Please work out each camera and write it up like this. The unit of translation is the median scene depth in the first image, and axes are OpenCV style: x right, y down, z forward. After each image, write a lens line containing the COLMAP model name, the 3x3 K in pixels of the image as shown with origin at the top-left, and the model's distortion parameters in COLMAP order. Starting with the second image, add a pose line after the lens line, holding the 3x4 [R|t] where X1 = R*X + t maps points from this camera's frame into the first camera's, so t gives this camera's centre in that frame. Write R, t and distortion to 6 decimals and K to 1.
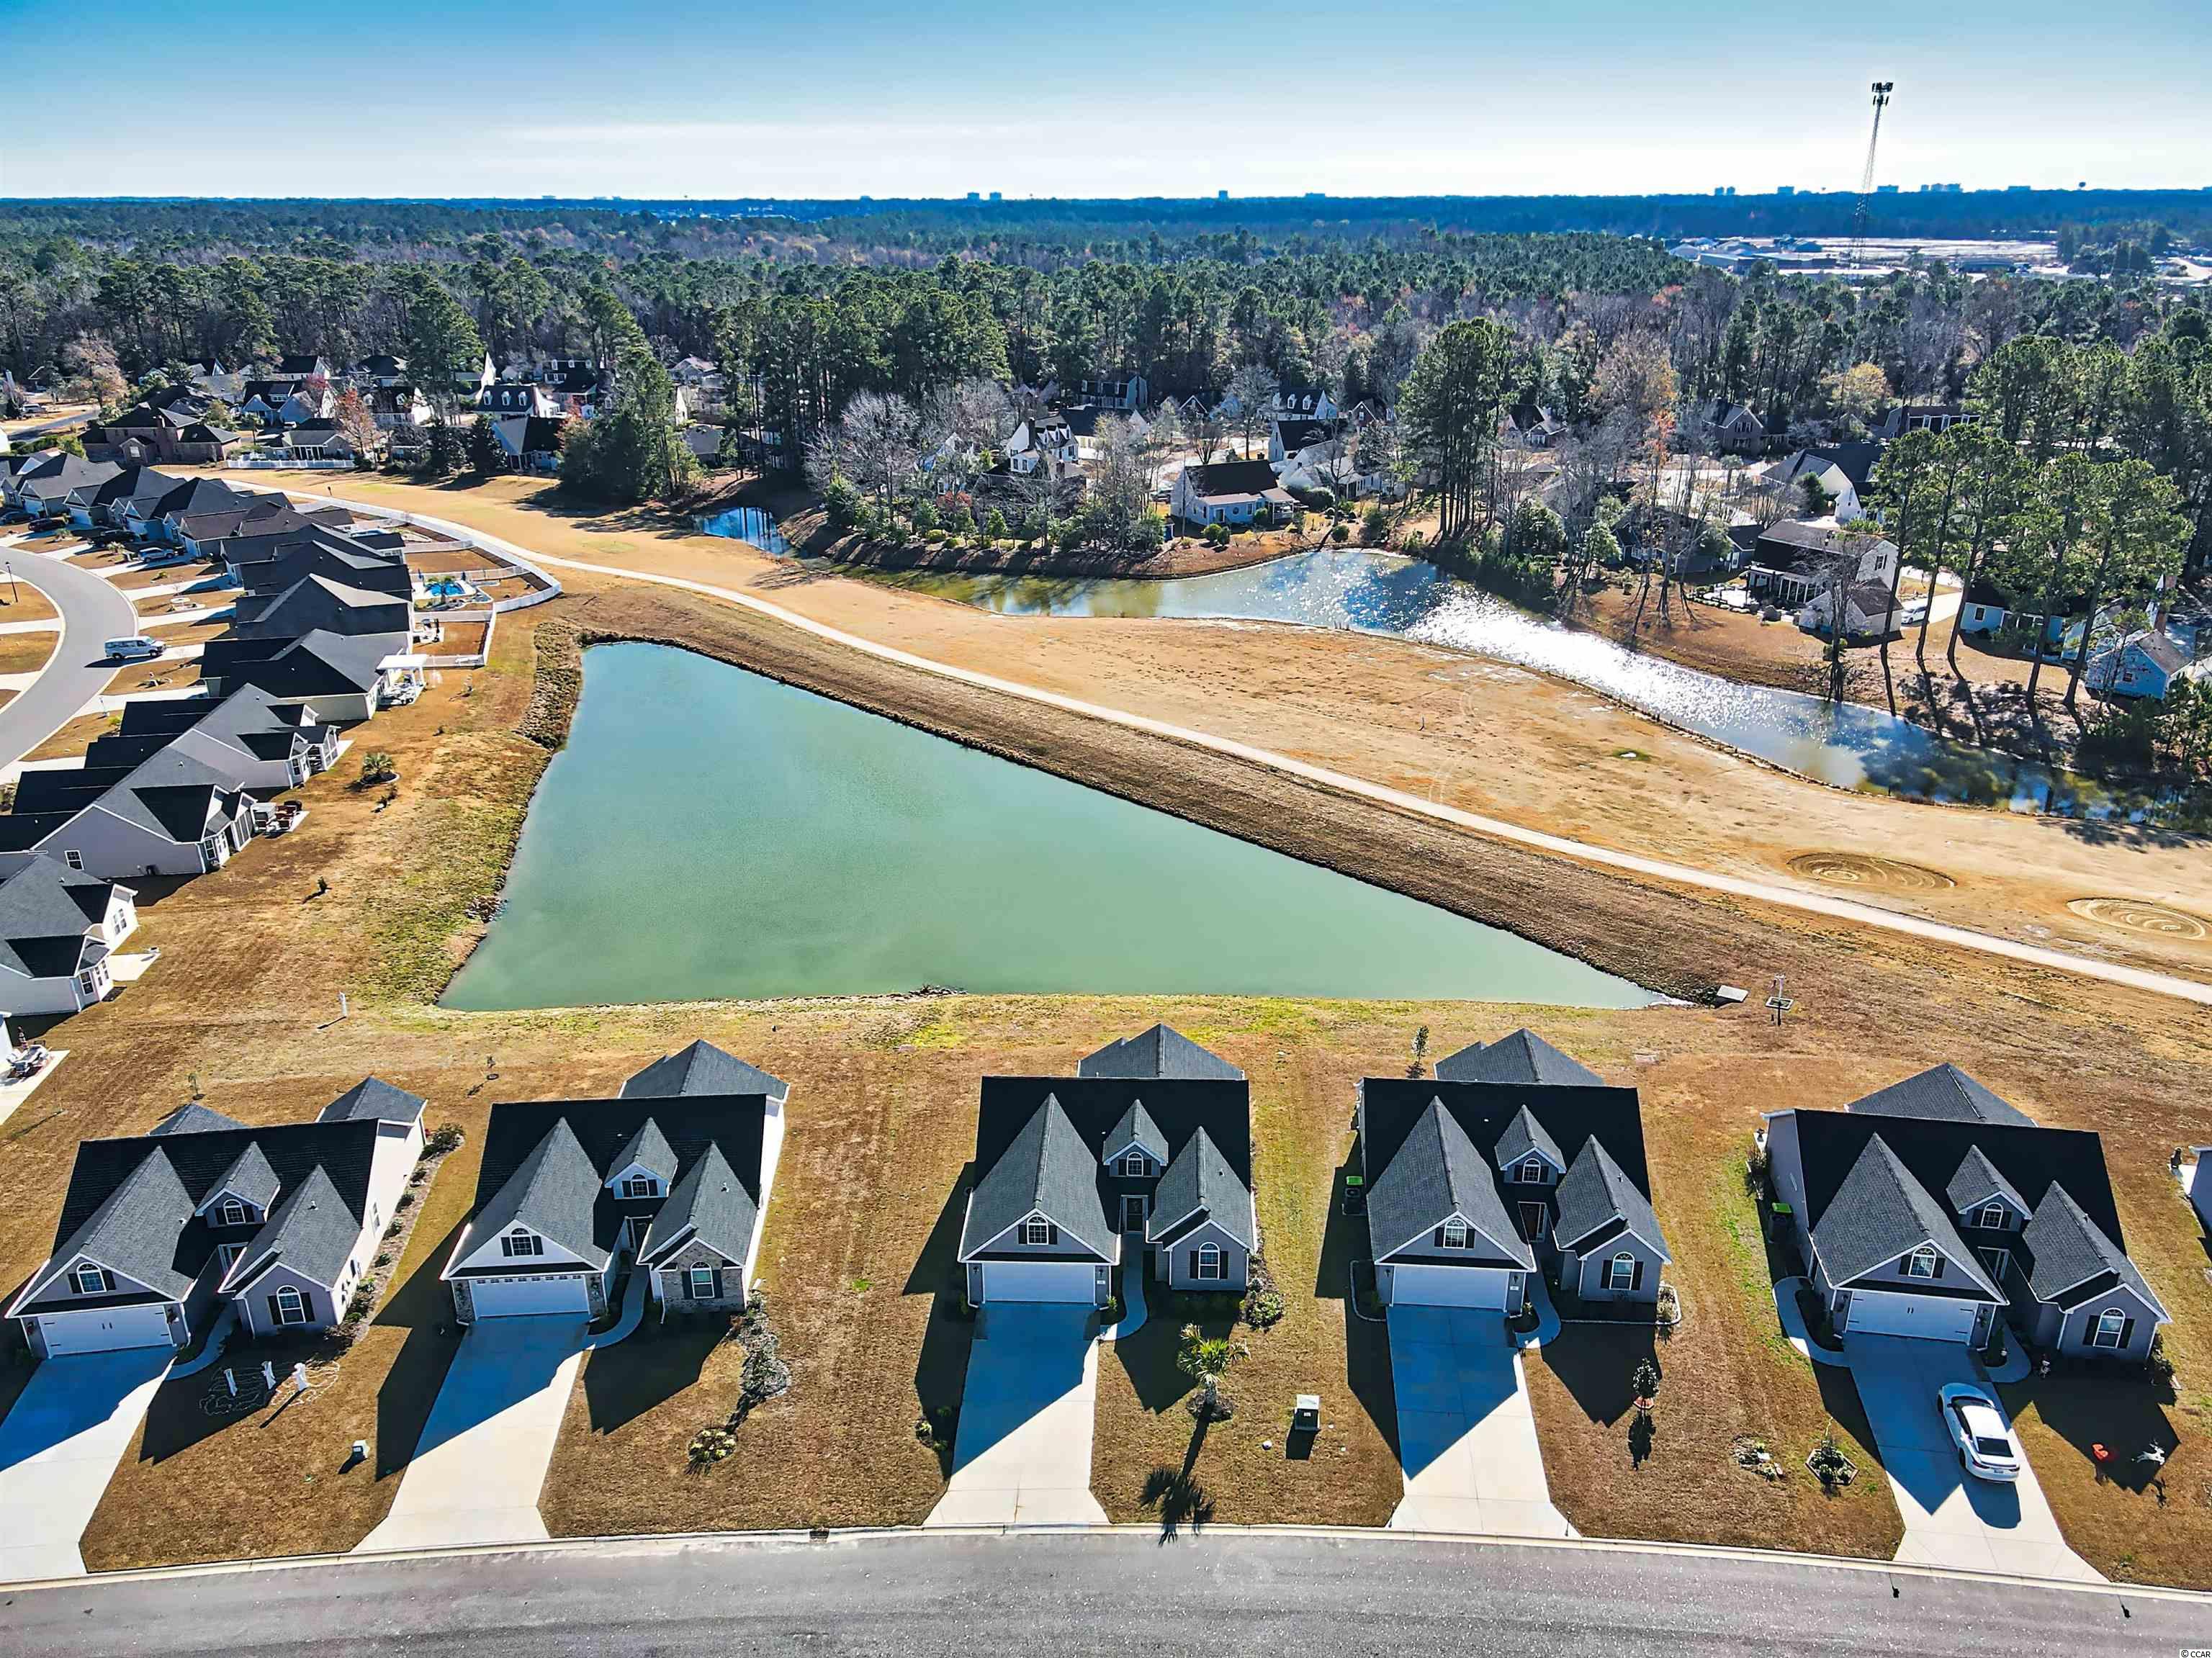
lens RADIAL K [[1611.7, 0, 1106.0], [0, 1611.7, 829.0], [0, 0, 1]] dist [-0.005387, 0.037422]
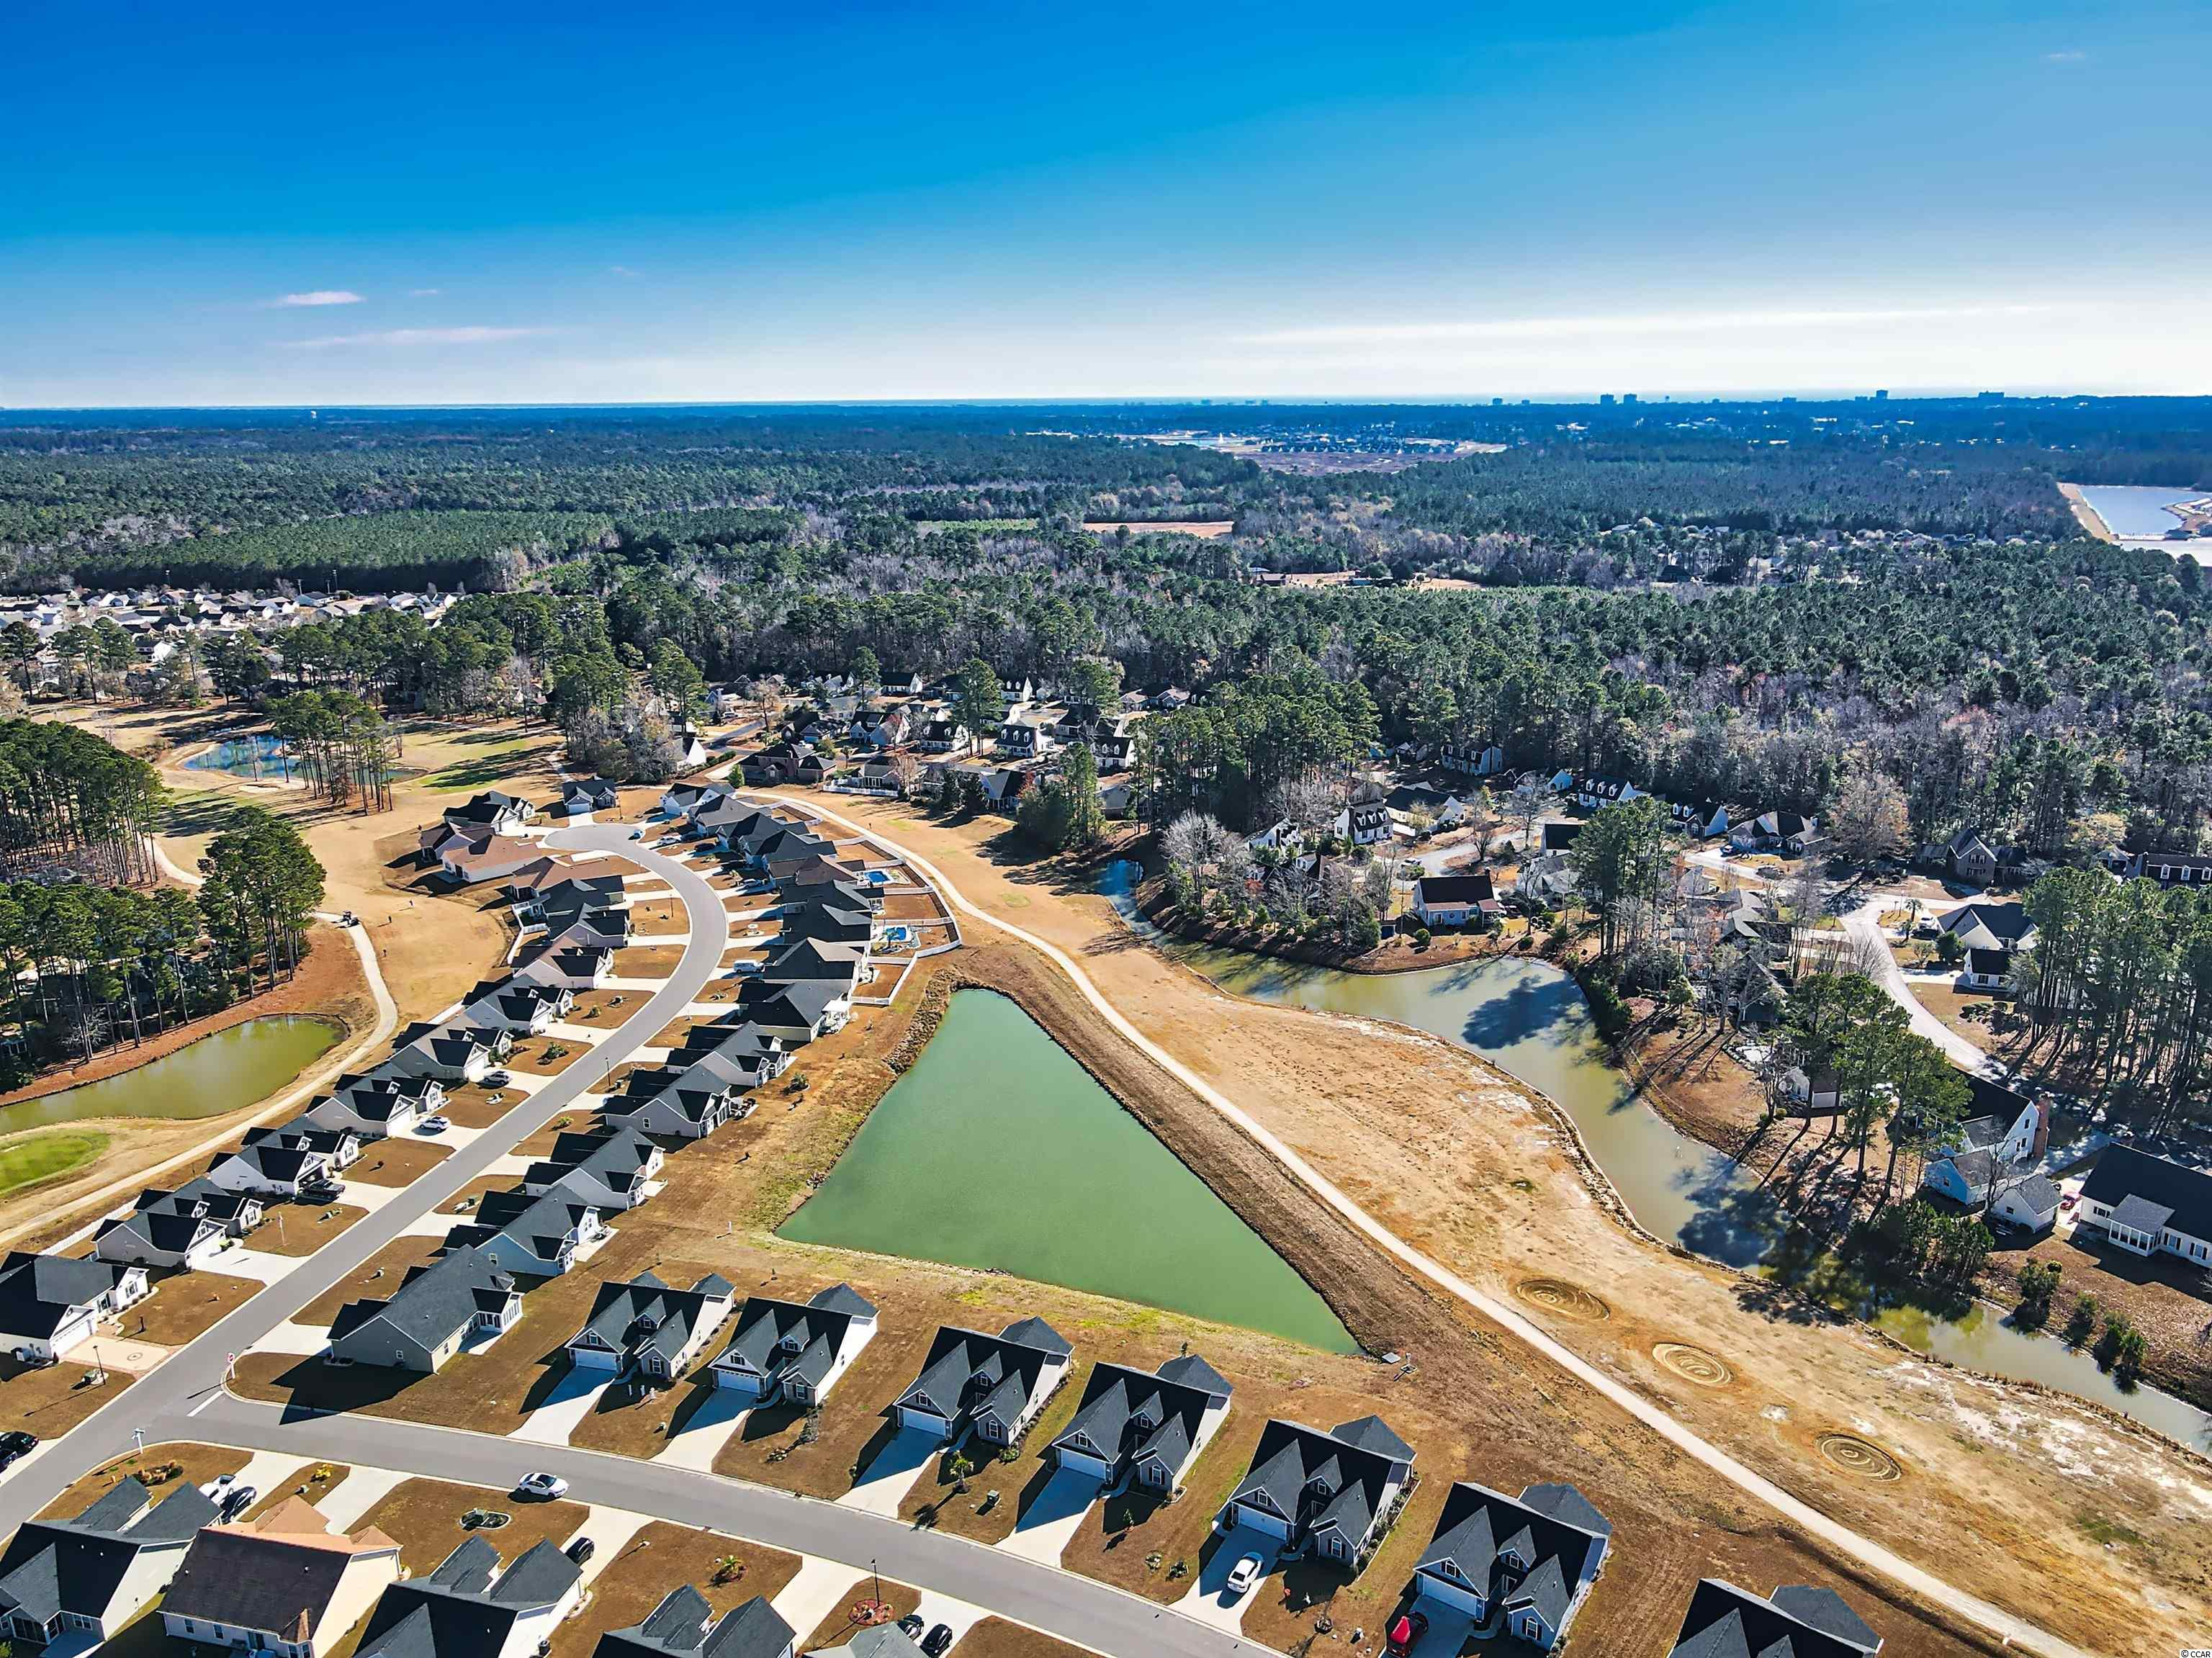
lens RADIAL K [[1611.7, 0, 1106.0], [0, 1611.7, 829.0], [0, 0, 1]] dist [-0.005387, 0.037422]
pose [[0.930330, 0.090274, -0.355440, 0.731630], [-0.127768, 0.988290, -0.083416, -0.312354], [0.343747, 0.123018, 0.930970, -0.914102]]
